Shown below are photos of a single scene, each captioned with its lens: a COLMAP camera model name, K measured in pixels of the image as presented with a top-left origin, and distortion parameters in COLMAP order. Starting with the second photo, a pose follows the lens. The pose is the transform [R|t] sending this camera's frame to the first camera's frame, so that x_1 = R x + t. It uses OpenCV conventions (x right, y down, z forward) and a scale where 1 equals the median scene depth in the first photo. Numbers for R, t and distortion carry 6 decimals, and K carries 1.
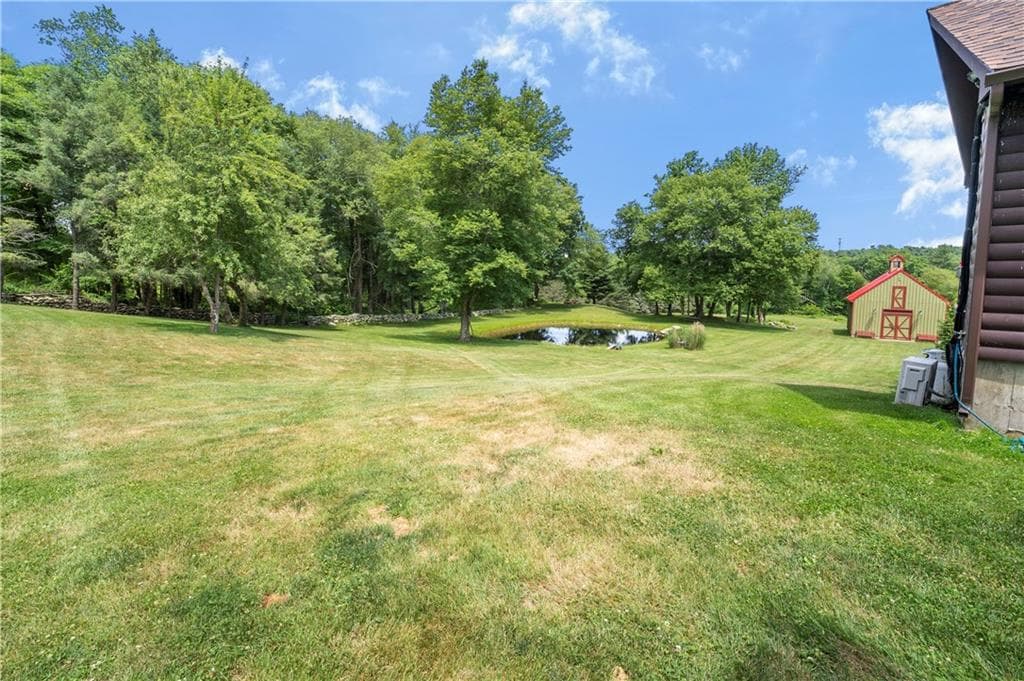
lens RADIAL K [[442.2, 0, 512.7], [0, 442.2, 315.0], [0, 0, 1]] dist [-0.001098, -0.000175]
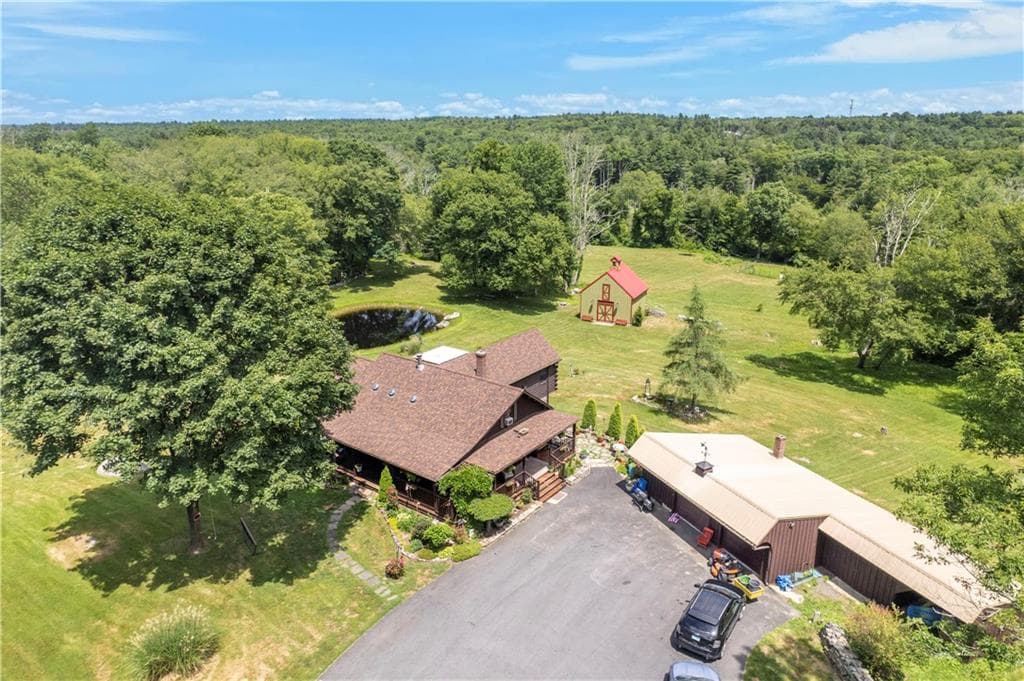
lens RADIAL K [[655.2, 0, 514.6], [0, 655.2, 351.5], [0, 0, 1]] dist [-0.071796, 0.055632]
pose [[0.990597, -0.045459, 0.129039, 0.292251], [0.014398, 0.972586, 0.232097, -0.294678], [-0.136052, -0.228057, 0.964095, -0.829853]]
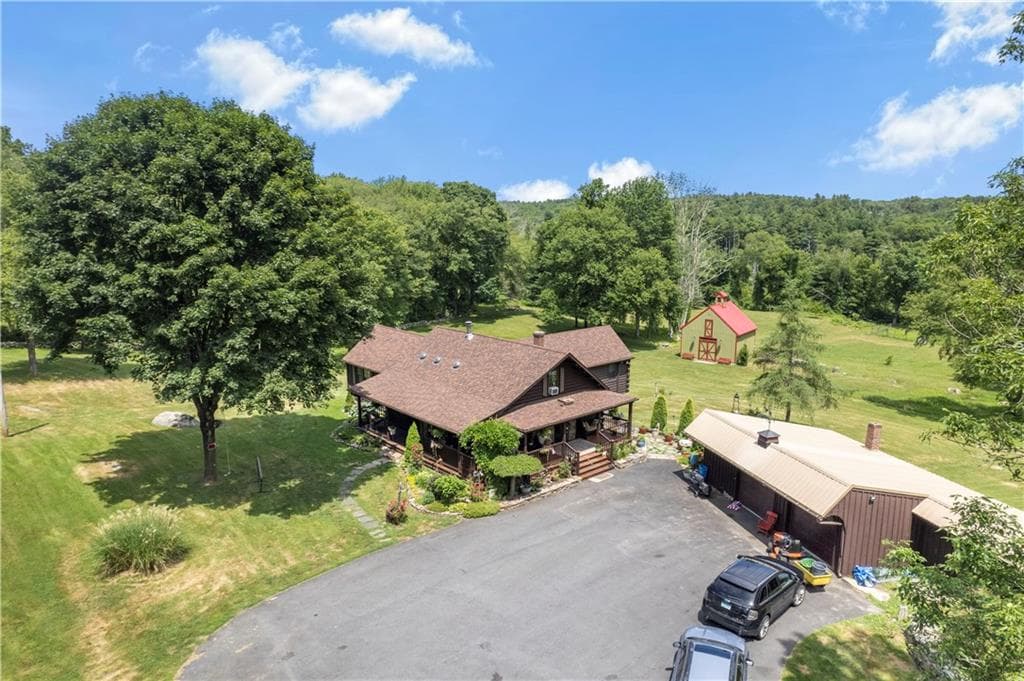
lens RADIAL K [[655.8, 0, 514.2], [0, 655.8, 345.7], [0, 0, 1]] dist [-0.080109, 0.070983]
pose [[0.998159, 0.012052, -0.059447, 0.379091], [-0.006007, 0.994884, 0.100840, -0.156091], [0.060358, -0.100298, 0.993125, -0.799823]]
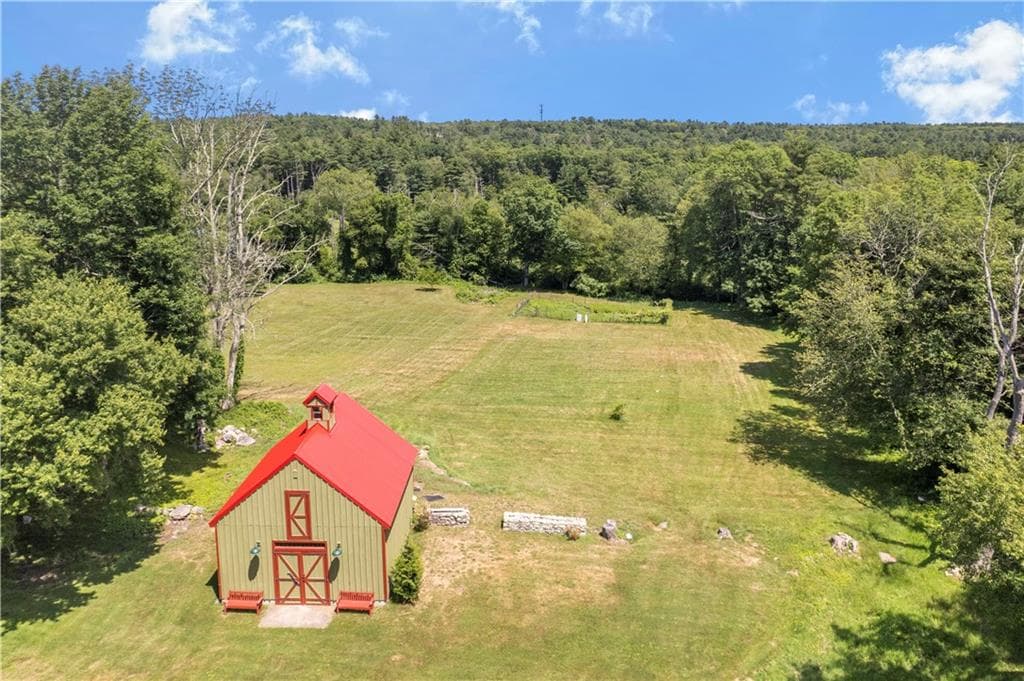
lens RADIAL K [[683.8, 0, 539.6], [0, 683.8, 231.9], [0, 0, 1]] dist [-0.034880, -0.000036]
pose [[0.818598, -0.069991, 0.570086, 0.631491], [0.045455, 0.997329, 0.057175, -0.301636], [-0.572565, -0.020891, 0.819593, 0.298353]]
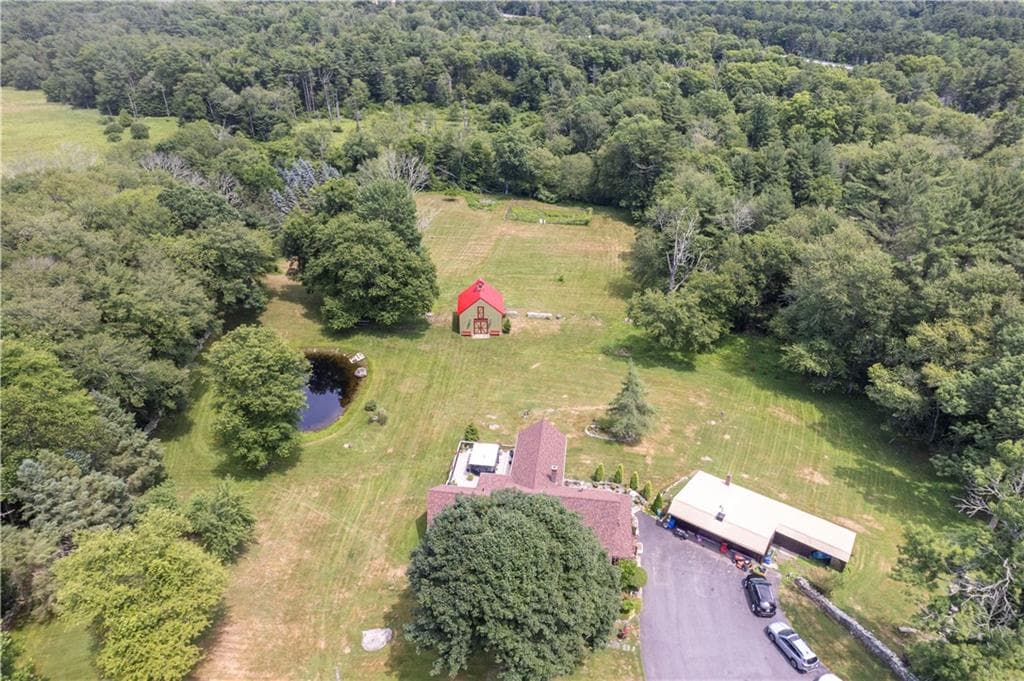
lens RADIAL K [[655.2, 0, 514.6], [0, 655.2, 351.5], [0, 0, 1]] dist [-0.071796, 0.055632]
pose [[0.791462, -0.305803, 0.529218, -0.342736], [0.039573, 0.889663, 0.454900, -0.916919], [-0.609936, -0.339094, 0.716236, -0.807603]]
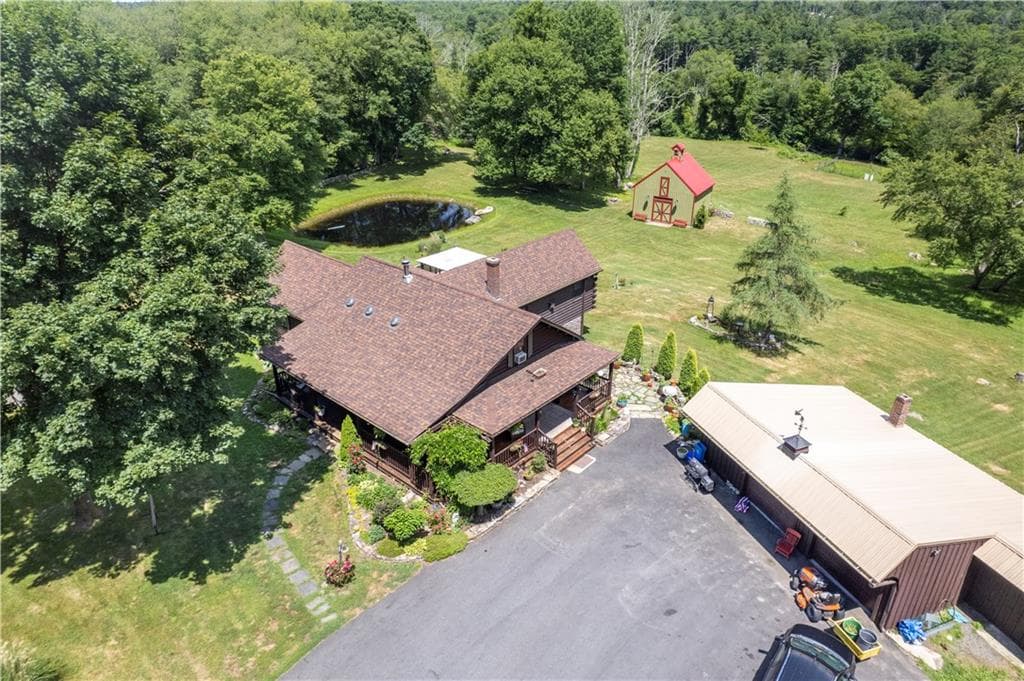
lens RADIAL K [[655.8, 0, 514.2], [0, 655.8, 345.7], [0, 0, 1]] dist [-0.080109, 0.070983]
pose [[0.998585, -0.024017, 0.047446, 0.348596], [0.004661, 0.928299, 0.371807, -0.255109], [-0.052973, -0.371059, 0.927097, -0.624944]]
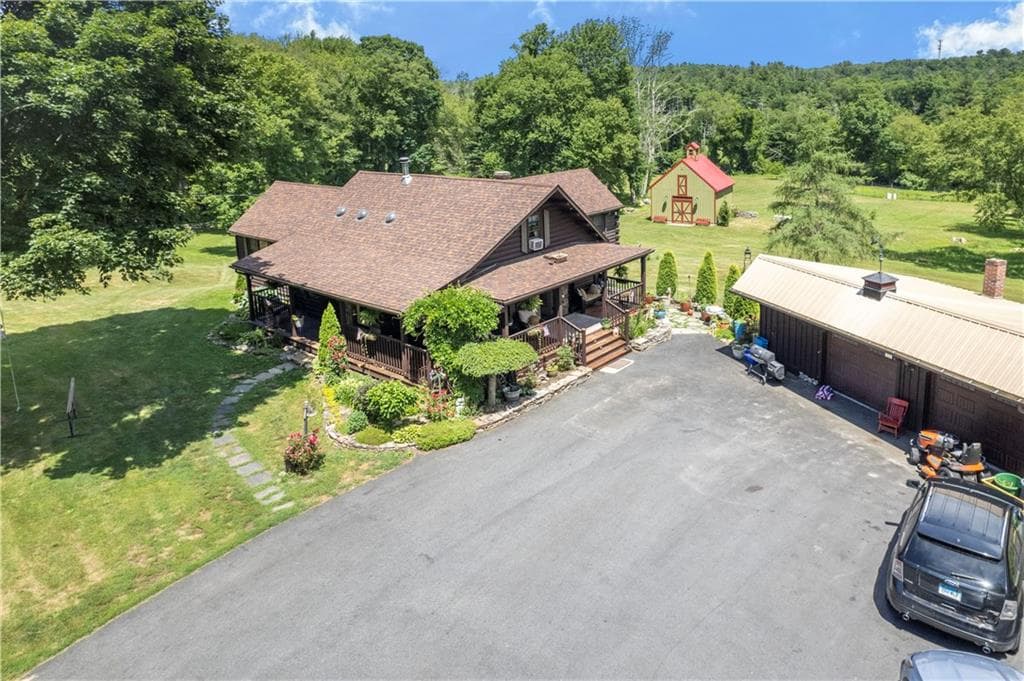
lens RADIAL K [[690.6, 0, 527.2], [0, 690.6, 218.7], [0, 0, 1]] dist [-0.060106, 0.036779]
pose [[0.997439, -0.044825, 0.055726, 0.346379], [0.040197, 0.995857, 0.081564, -0.099176], [-0.059151, -0.079116, 0.995109, -0.610043]]
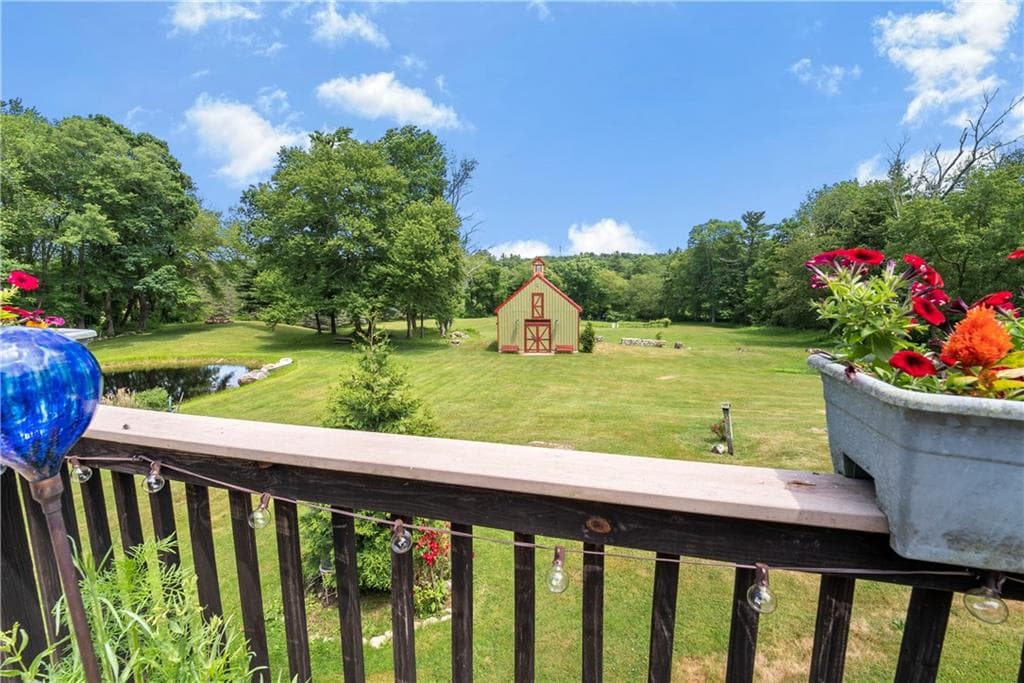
lens RADIAL K [[426.4, 0, 505.5], [0, 426.4, 337.4], [0, 0, 1]] dist [0.021157, -0.020972]
pose [[0.879097, -0.080350, 0.469821, 0.361773], [0.058195, 0.996408, 0.061517, -0.028649], [-0.473077, -0.026738, 0.880615, 0.241157]]
